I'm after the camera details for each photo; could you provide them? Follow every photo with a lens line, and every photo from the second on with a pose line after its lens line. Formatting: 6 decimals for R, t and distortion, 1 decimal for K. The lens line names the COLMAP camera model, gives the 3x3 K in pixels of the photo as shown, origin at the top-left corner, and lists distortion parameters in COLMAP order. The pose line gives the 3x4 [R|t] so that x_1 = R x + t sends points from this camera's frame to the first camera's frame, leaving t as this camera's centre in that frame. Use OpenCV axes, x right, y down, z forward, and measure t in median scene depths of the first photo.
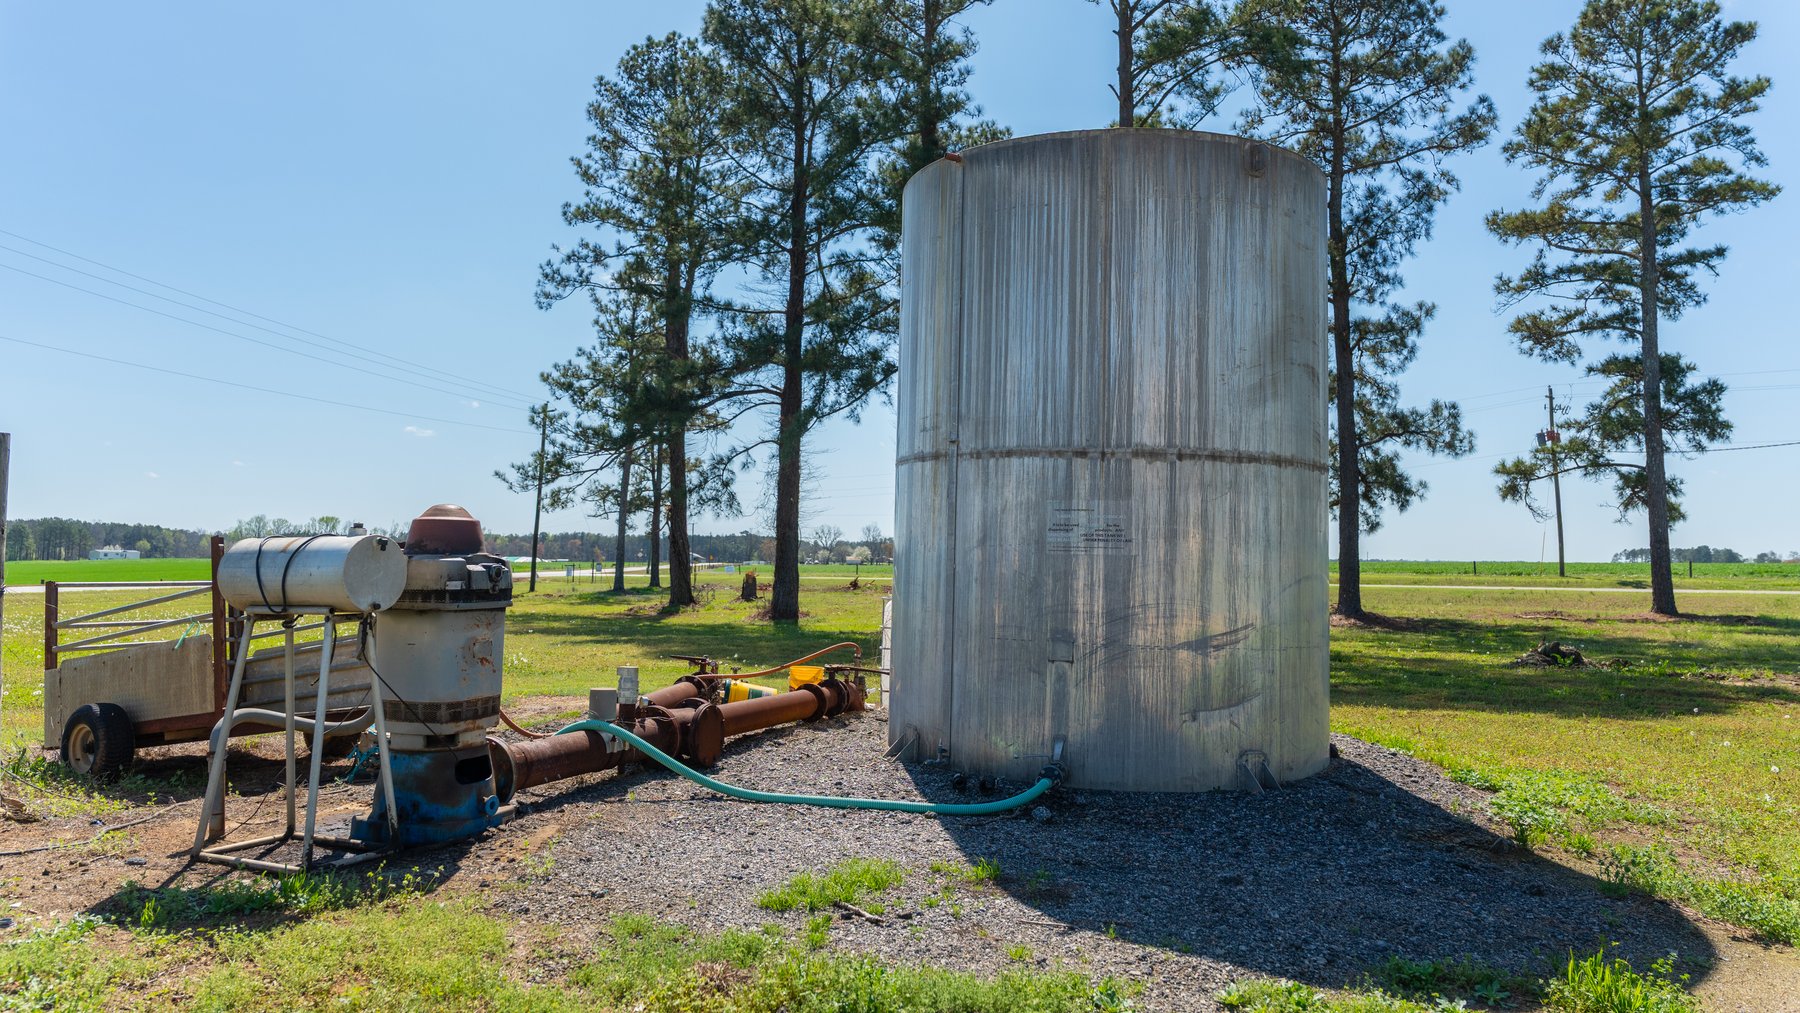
lens RADIAL K [[1190.5, 0, 900.0], [0, 1190.5, 506.5], [0, 0, 1]] dist [-0.003701, -0.014149]
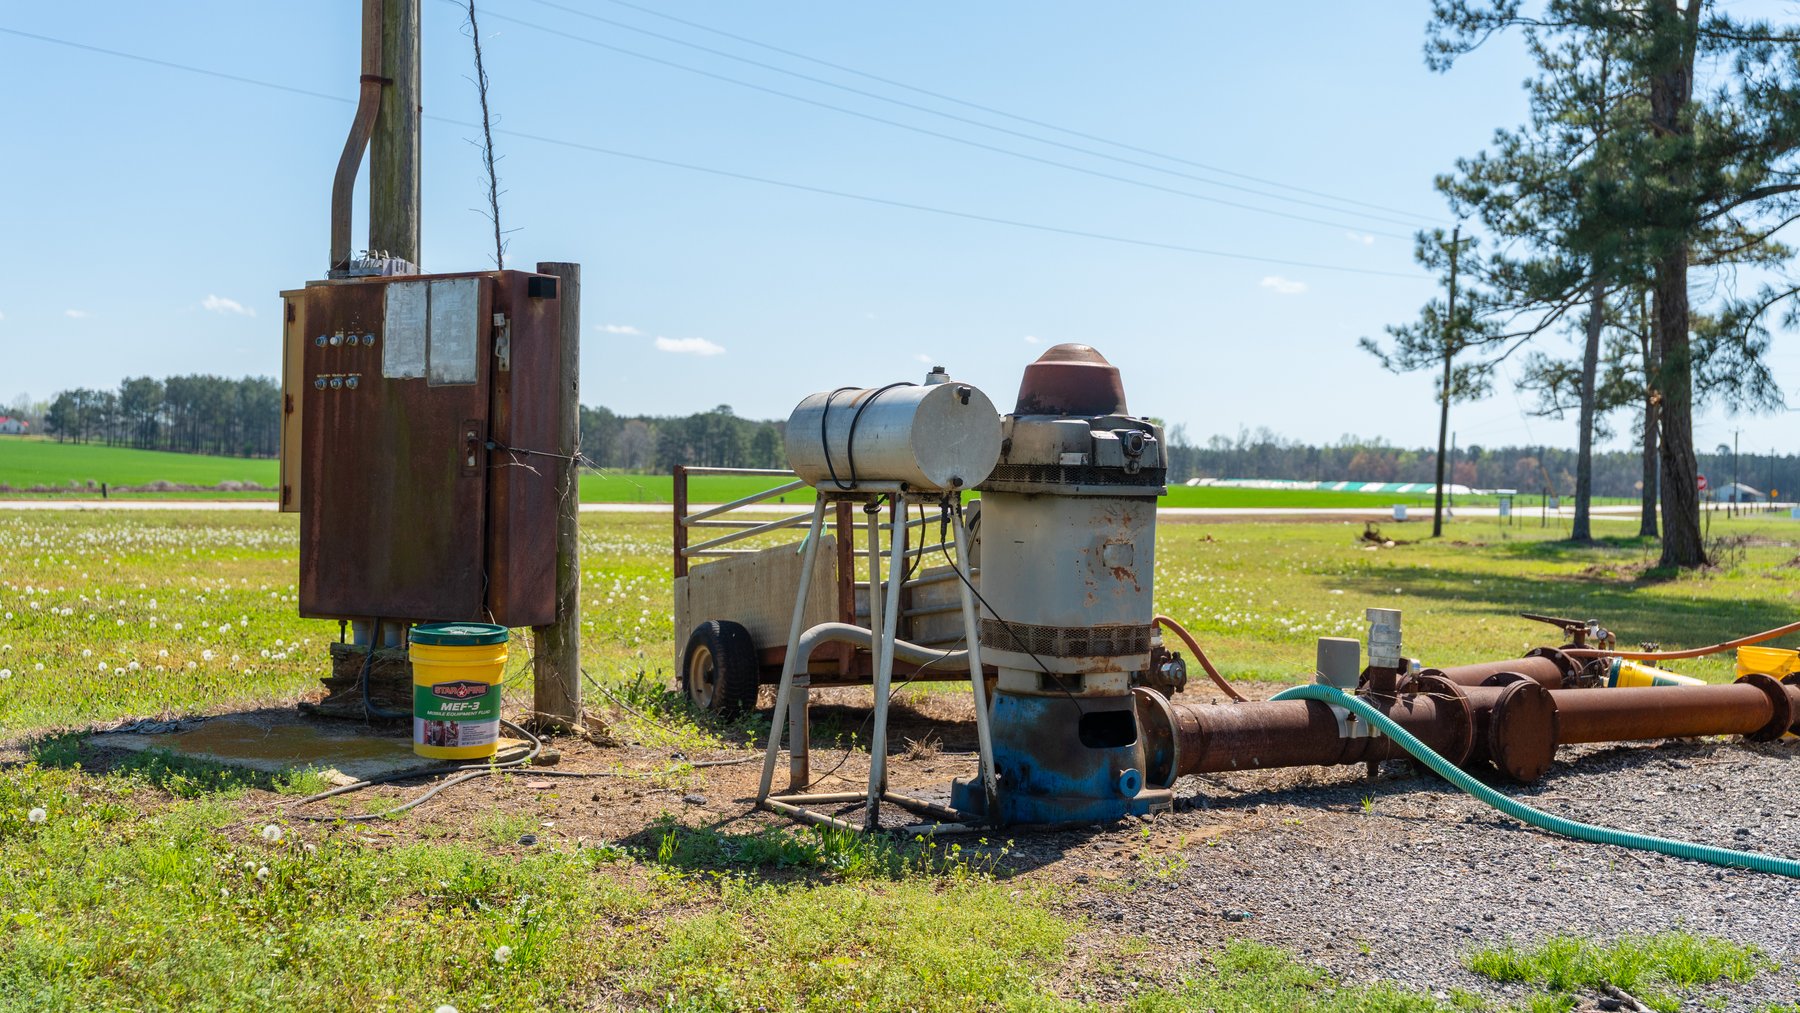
lens RADIAL K [[1932.3, 0, 900.0], [0, 1932.3, 506.5], [0, 0, 1]] dist [0.014361, 0.020350]
pose [[0.848531, 0.028408, -0.528382, 0.130416], [0.002559, 0.998326, 0.057783, 0.027490], [0.529139, -0.050383, 0.847038, -0.007676]]
